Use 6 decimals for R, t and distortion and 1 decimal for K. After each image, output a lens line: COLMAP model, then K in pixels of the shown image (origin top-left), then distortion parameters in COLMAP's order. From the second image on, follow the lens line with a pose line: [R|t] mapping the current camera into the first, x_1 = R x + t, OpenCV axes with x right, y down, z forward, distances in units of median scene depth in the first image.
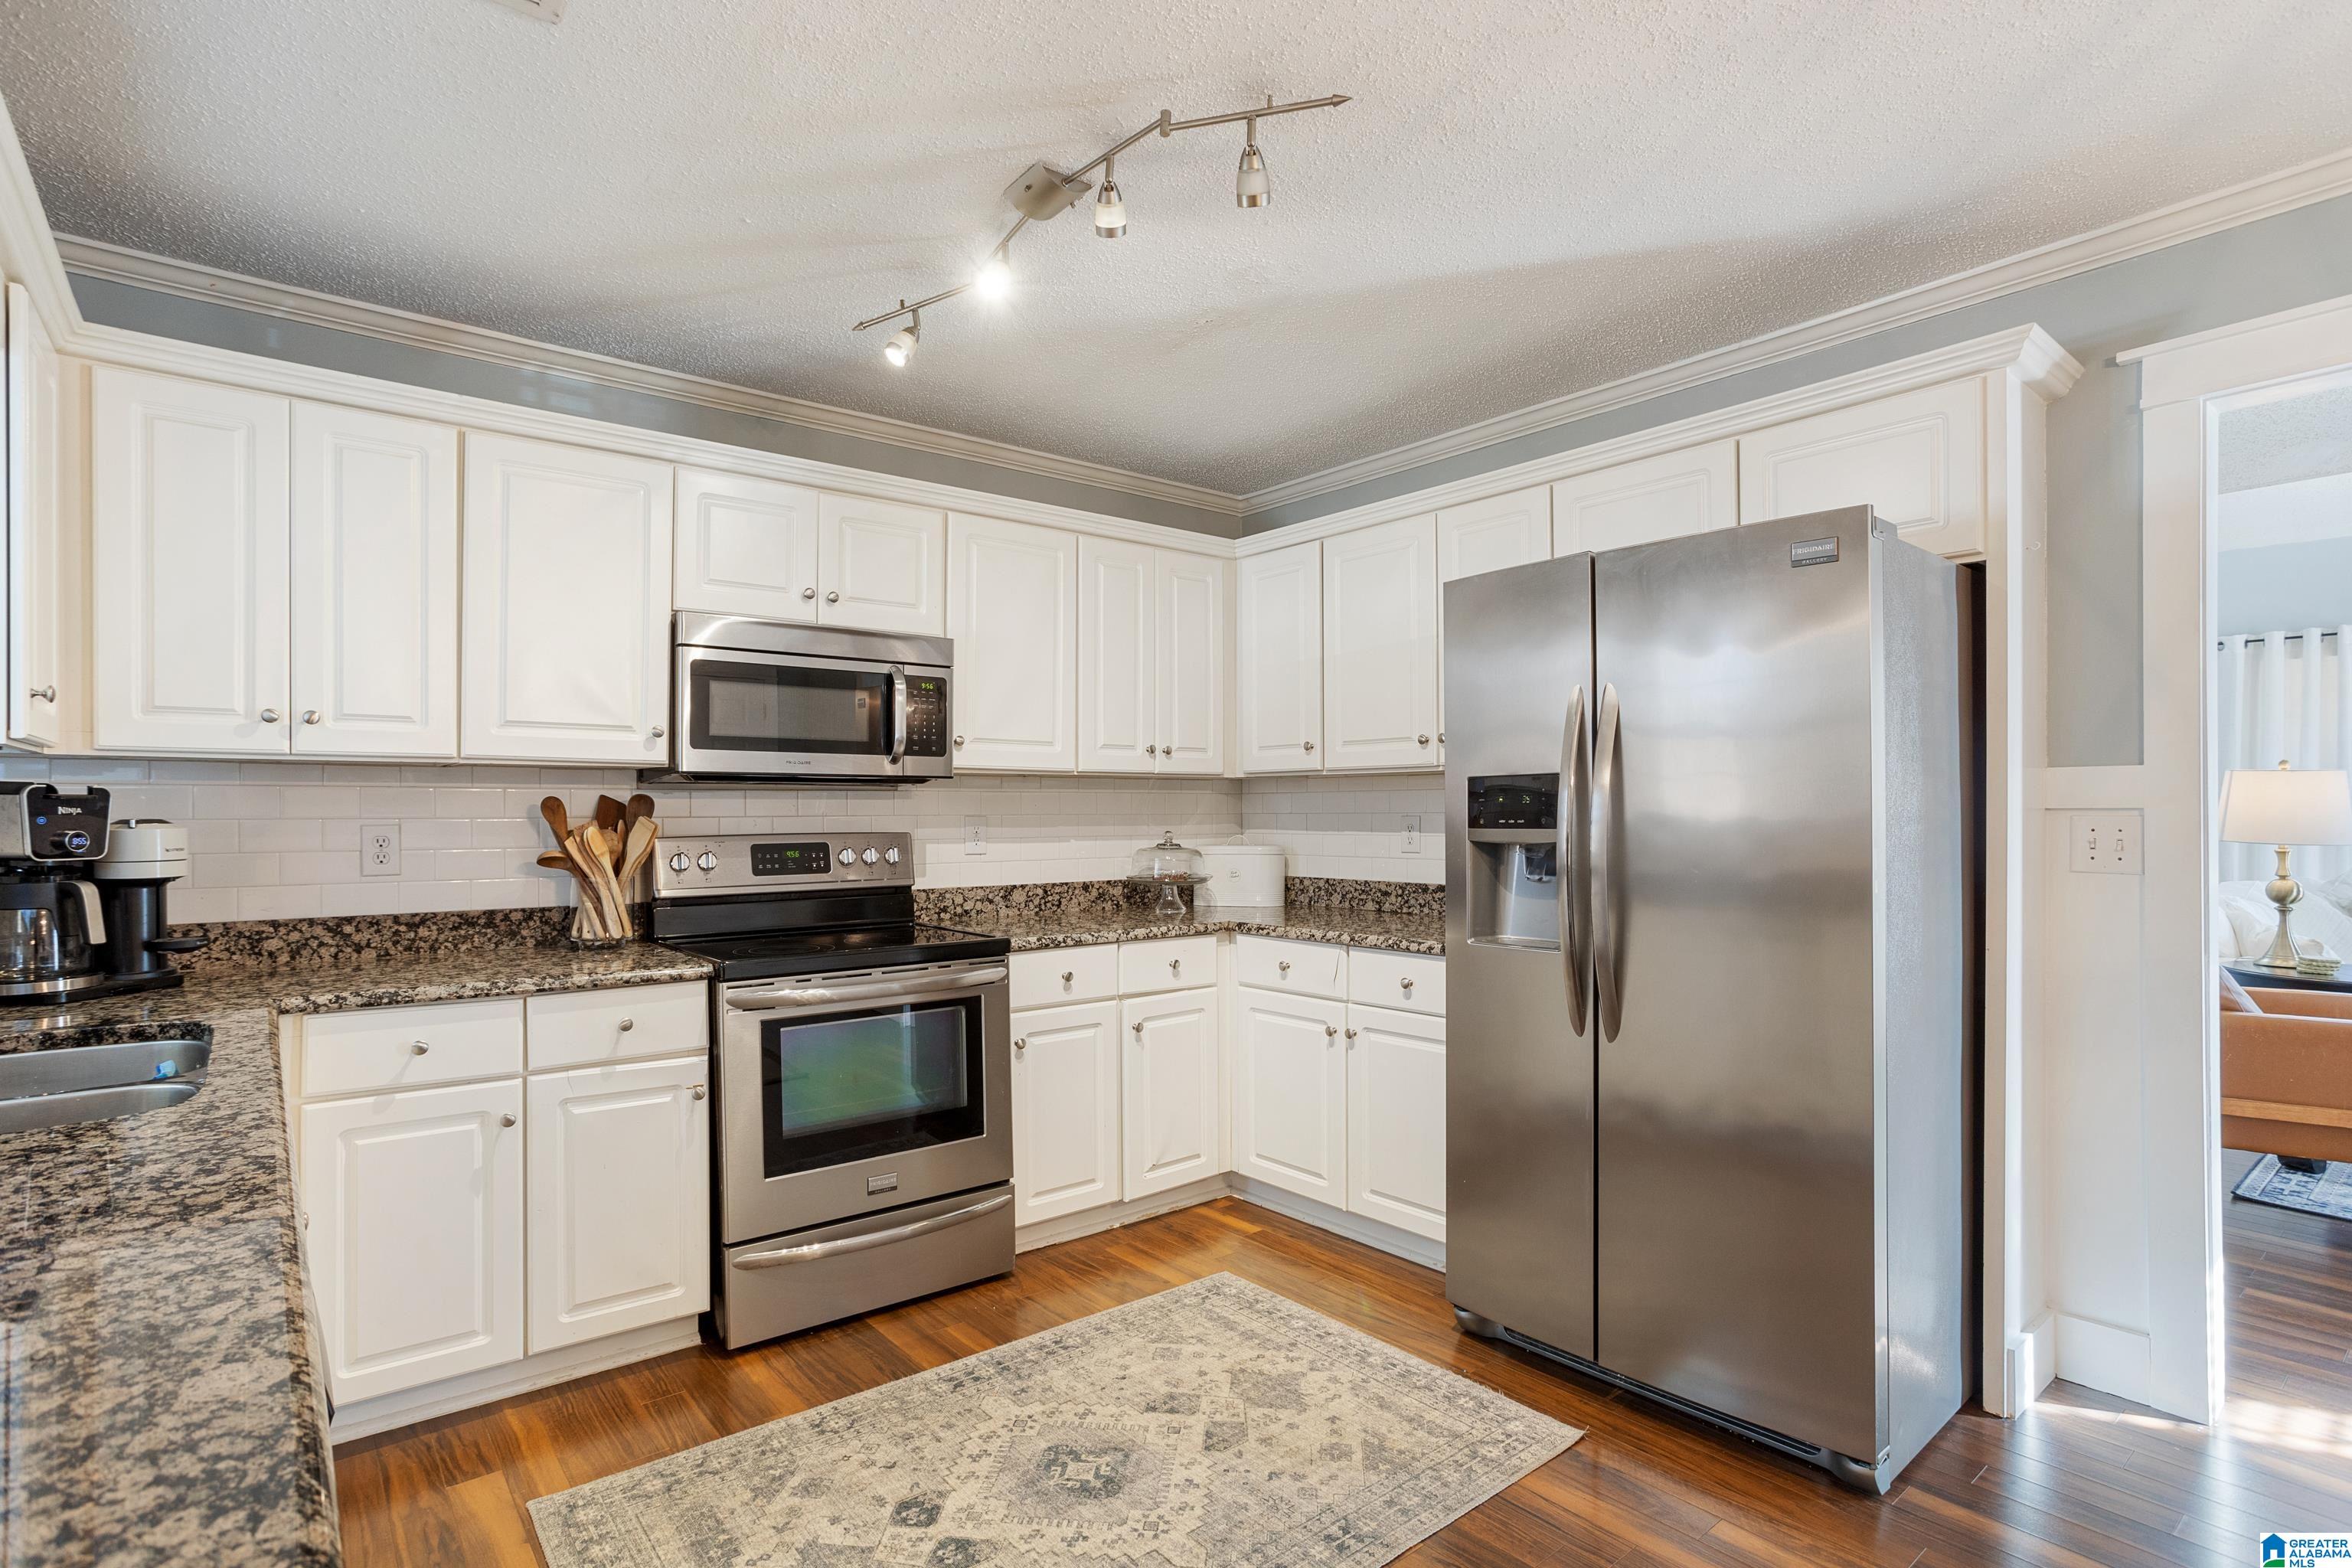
lens RADIAL K [[1154.6, 0, 1174.8], [0, 1154.6, 815.8], [0, 0, 1]] dist [-0.055236, 0.036341]
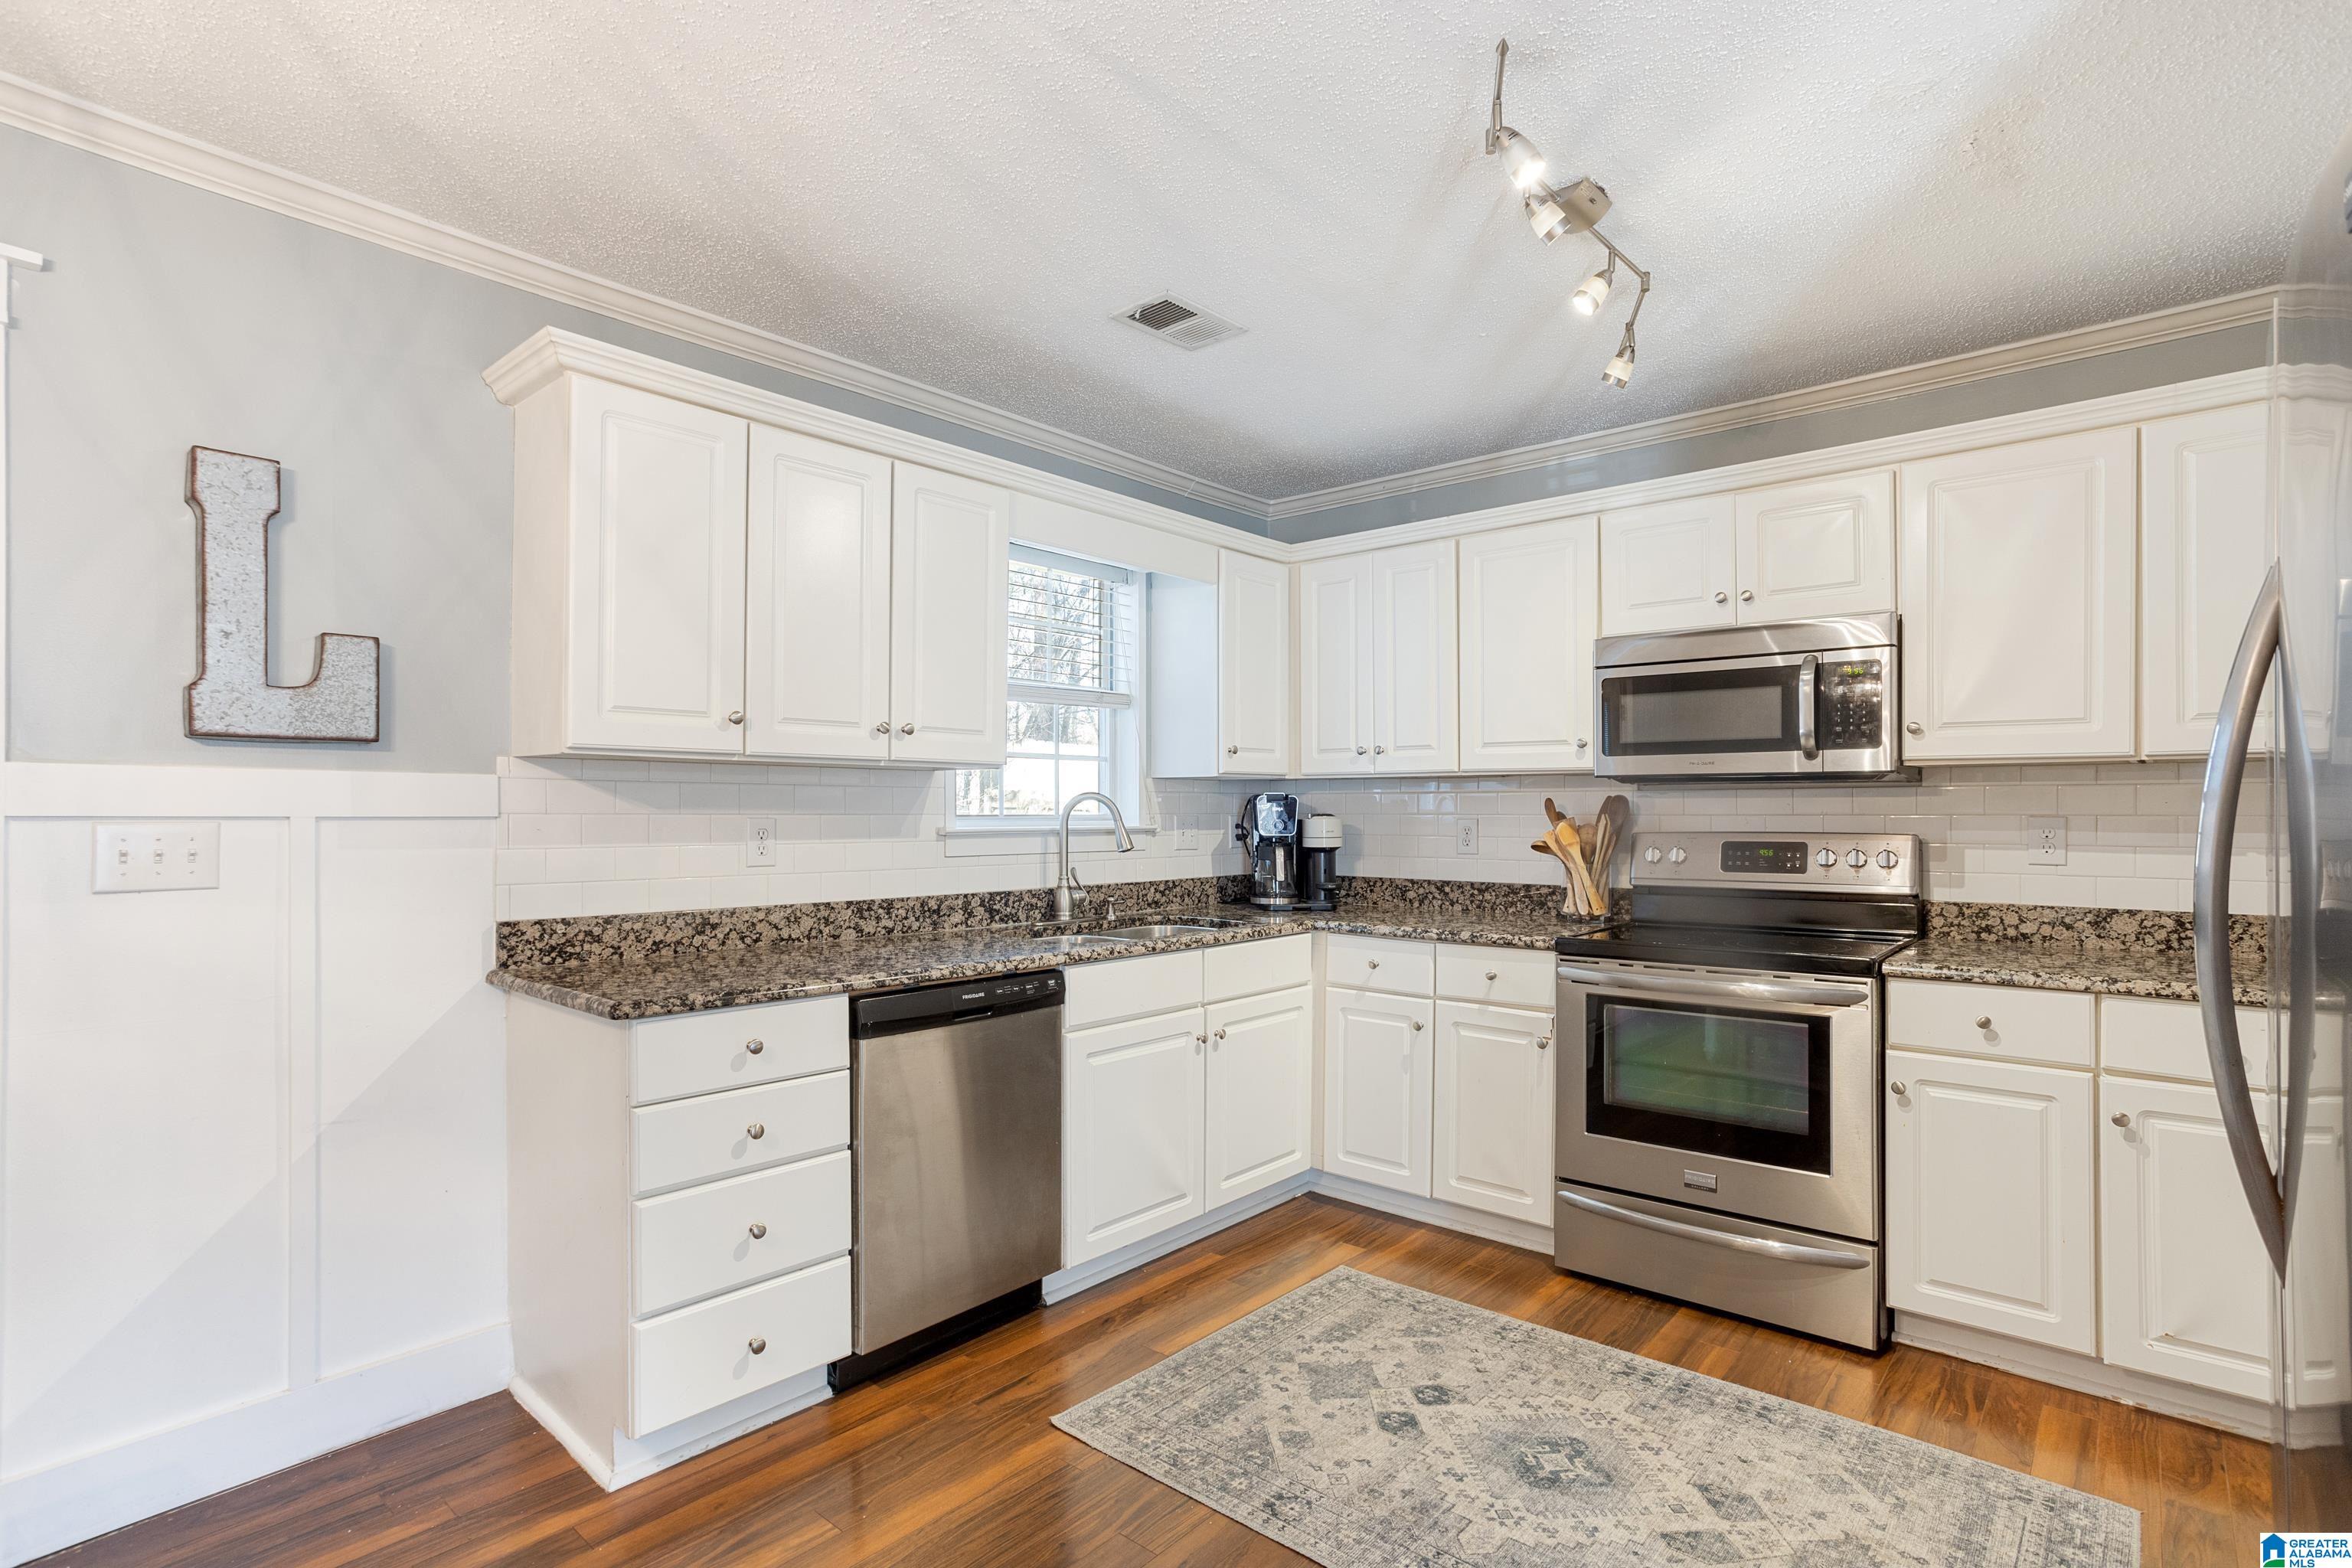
lens RADIAL K [[1154.6, 0, 1174.8], [0, 1154.6, 815.8], [0, 0, 1]] dist [-0.055236, 0.036341]
pose [[0.160853, 0.006600, -0.986956, 0.673027], [-0.003803, 0.999974, 0.006068, -0.003275], [0.986971, 0.002777, 0.160874, 0.394867]]
